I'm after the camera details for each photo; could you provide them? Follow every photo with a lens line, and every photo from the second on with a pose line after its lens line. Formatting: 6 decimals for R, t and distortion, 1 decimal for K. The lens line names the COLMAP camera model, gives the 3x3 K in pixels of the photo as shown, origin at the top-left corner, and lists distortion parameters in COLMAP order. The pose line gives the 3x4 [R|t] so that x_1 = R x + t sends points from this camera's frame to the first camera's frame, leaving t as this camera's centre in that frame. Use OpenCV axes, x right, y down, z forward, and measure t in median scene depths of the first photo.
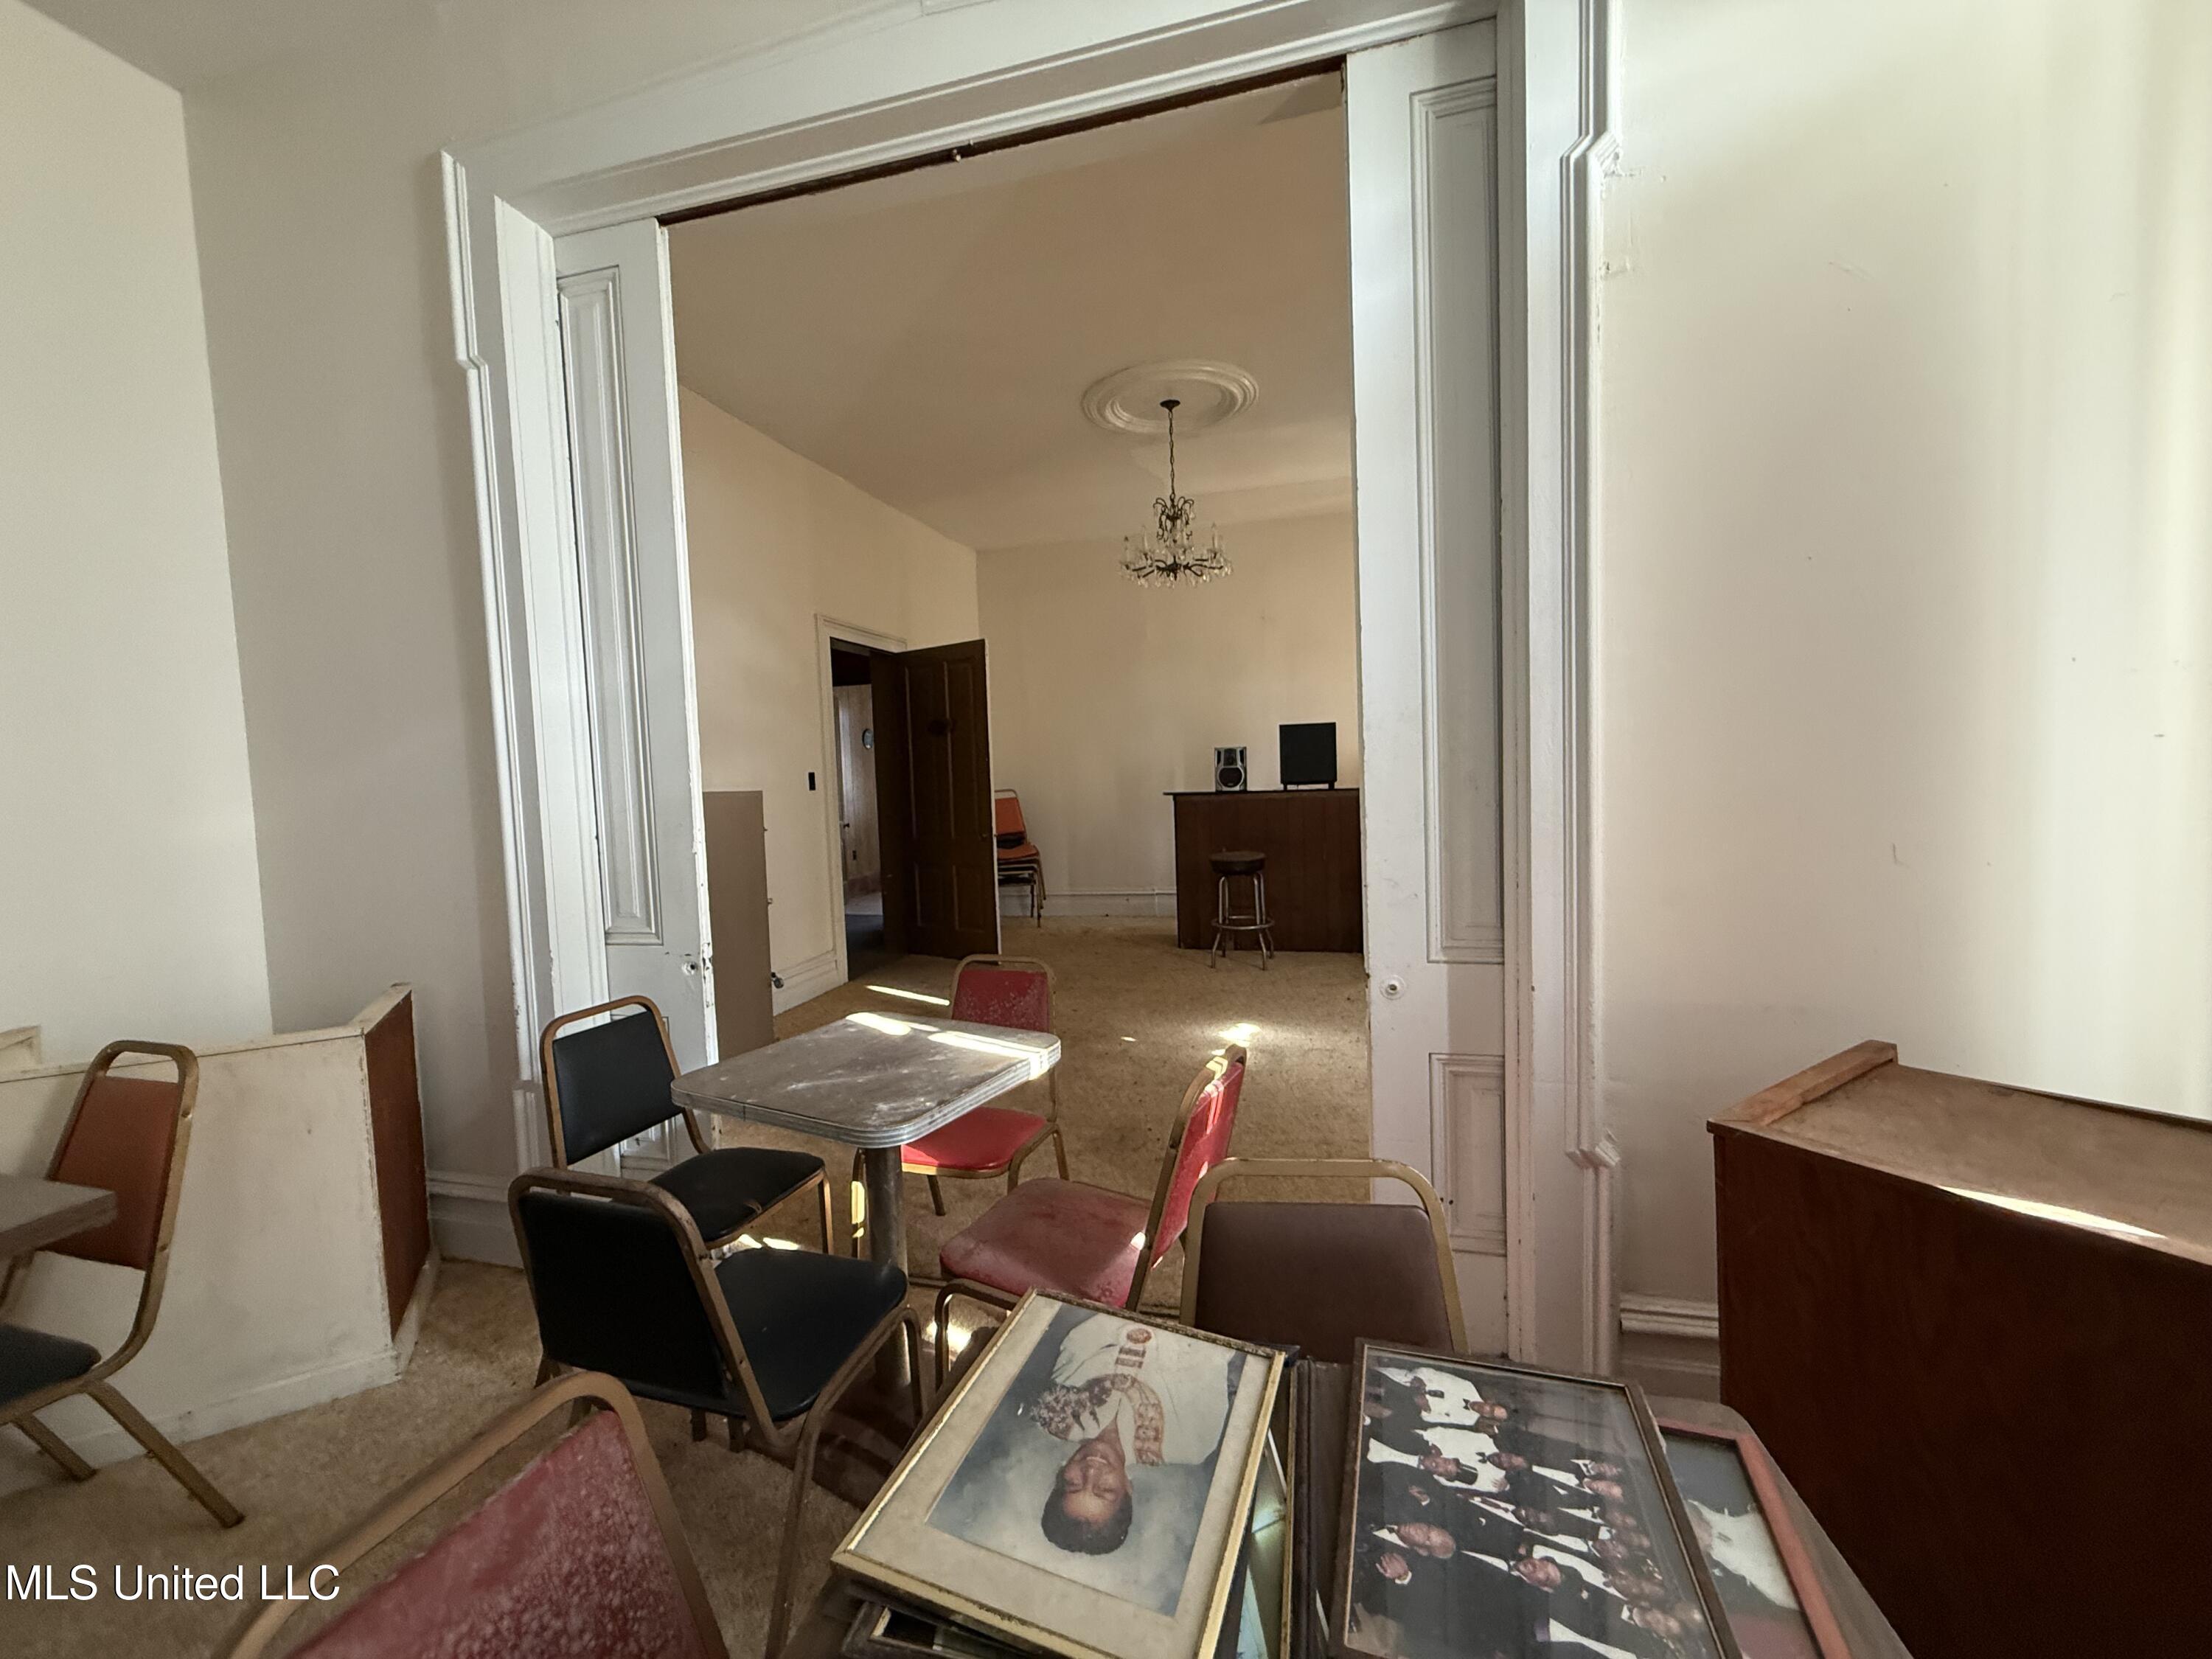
lens RADIAL K [[882.5, 0, 1103.6], [0, 882.5, 831.1], [0, 0, 1]] dist [0.002283, 0.000982]
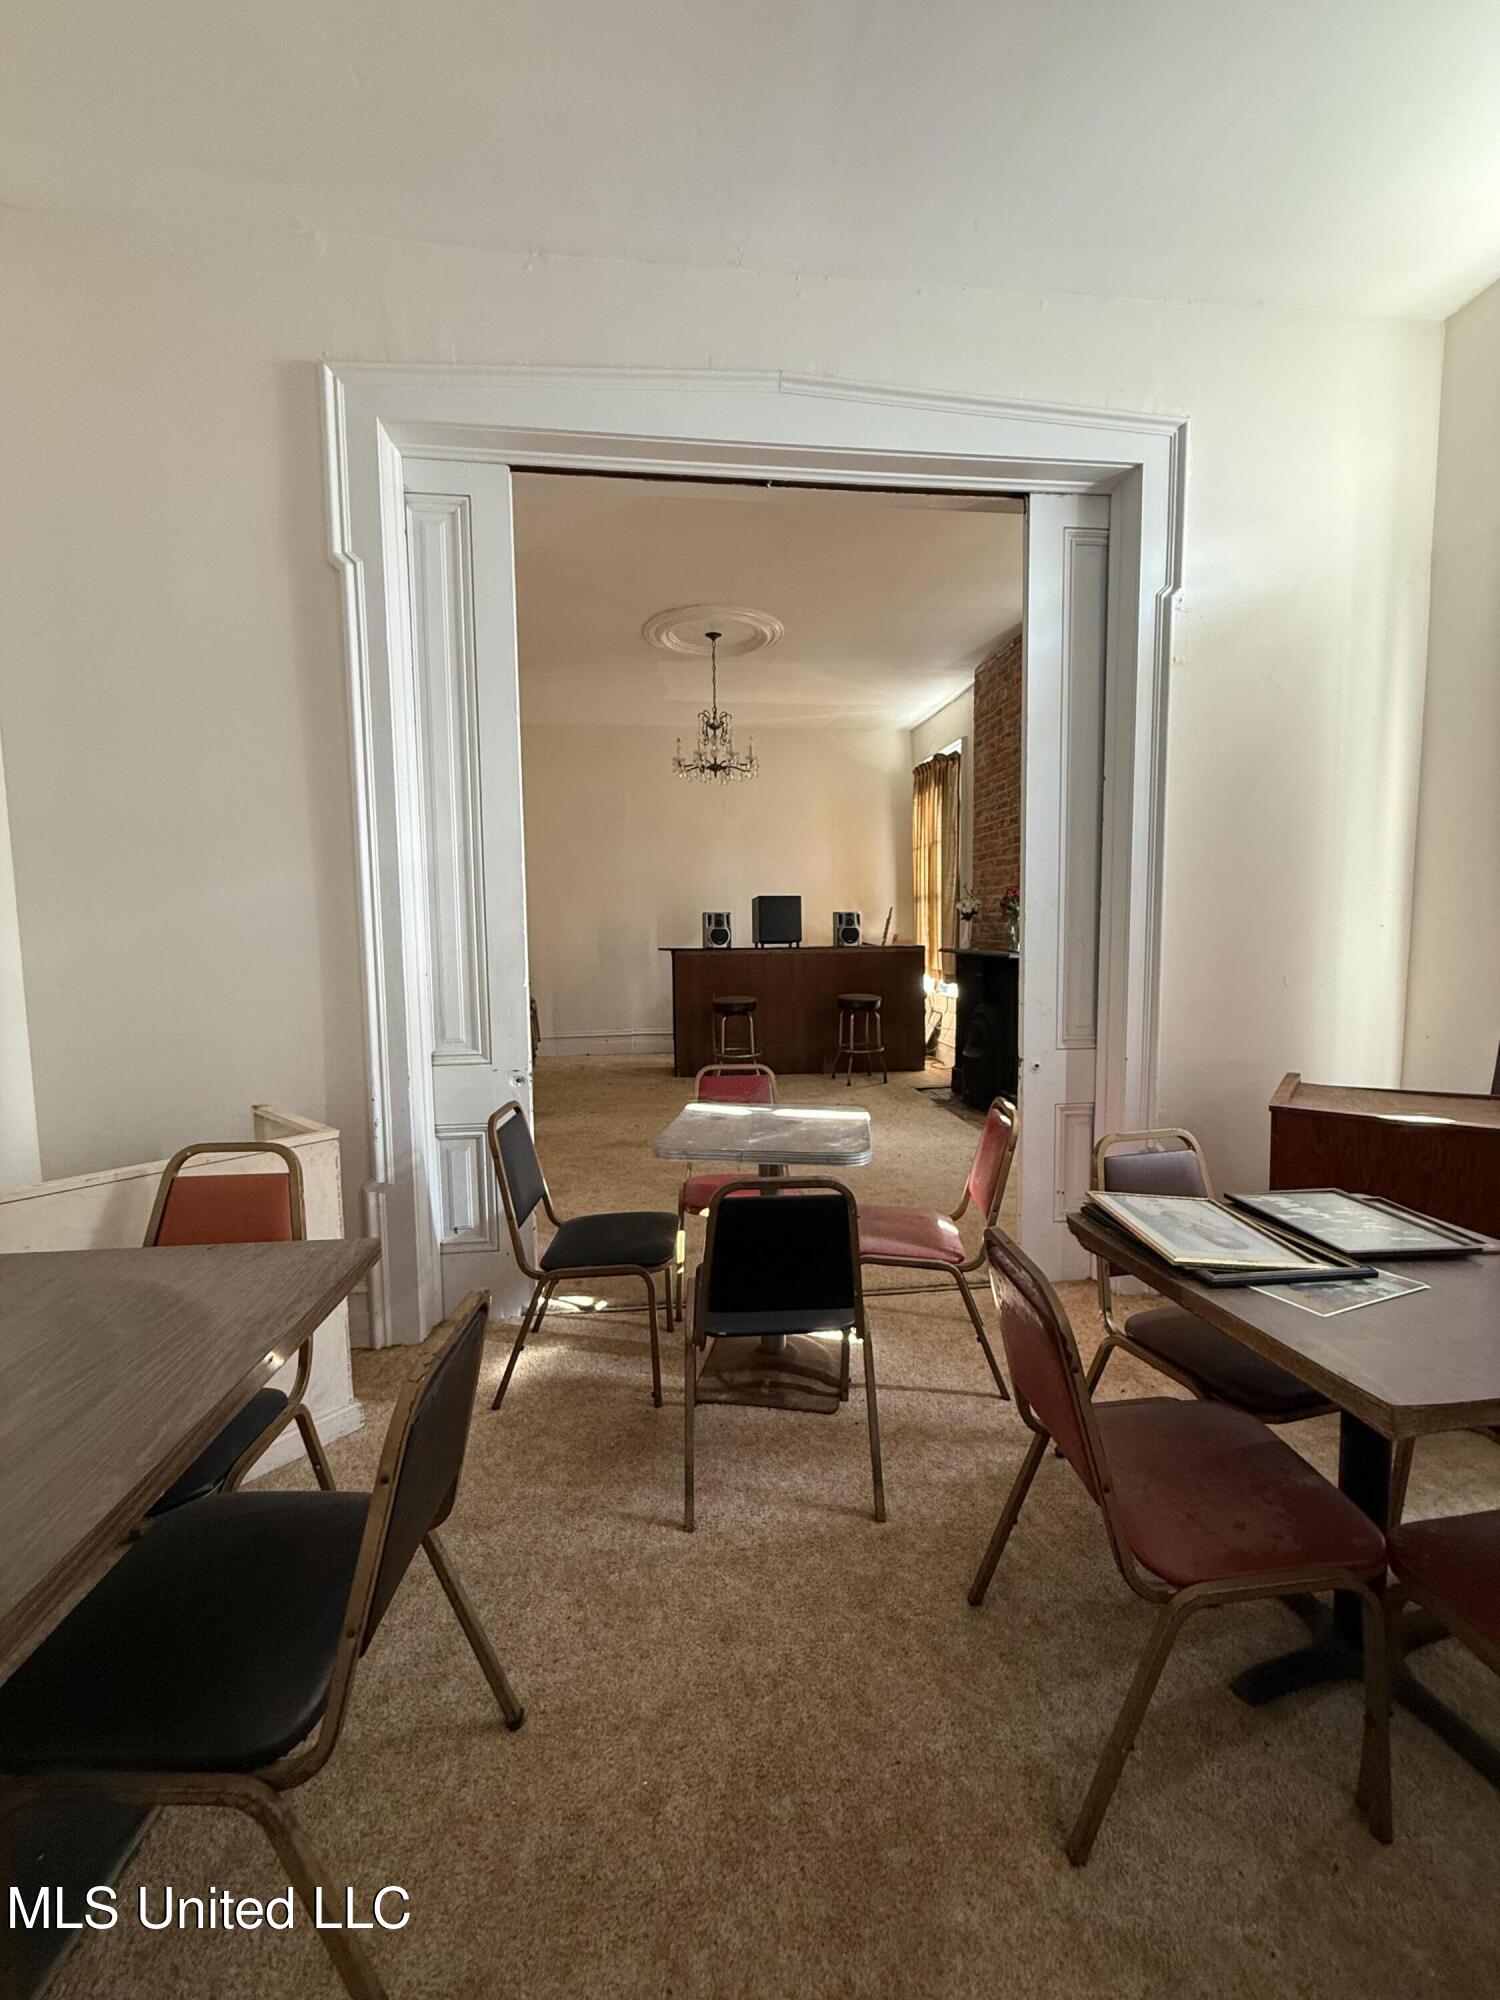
lens RADIAL K [[798.0, 0, 752.9], [0, 798.0, 1000.7], [0, 0, 1]] dist [0.002283, 0.000982]
pose [[0.930992, -0.007160, 0.364969, -0.564593], [0.000859, 0.999848, 0.017423, 0.023739], [-0.365038, -0.015907, 0.930857, -0.150719]]
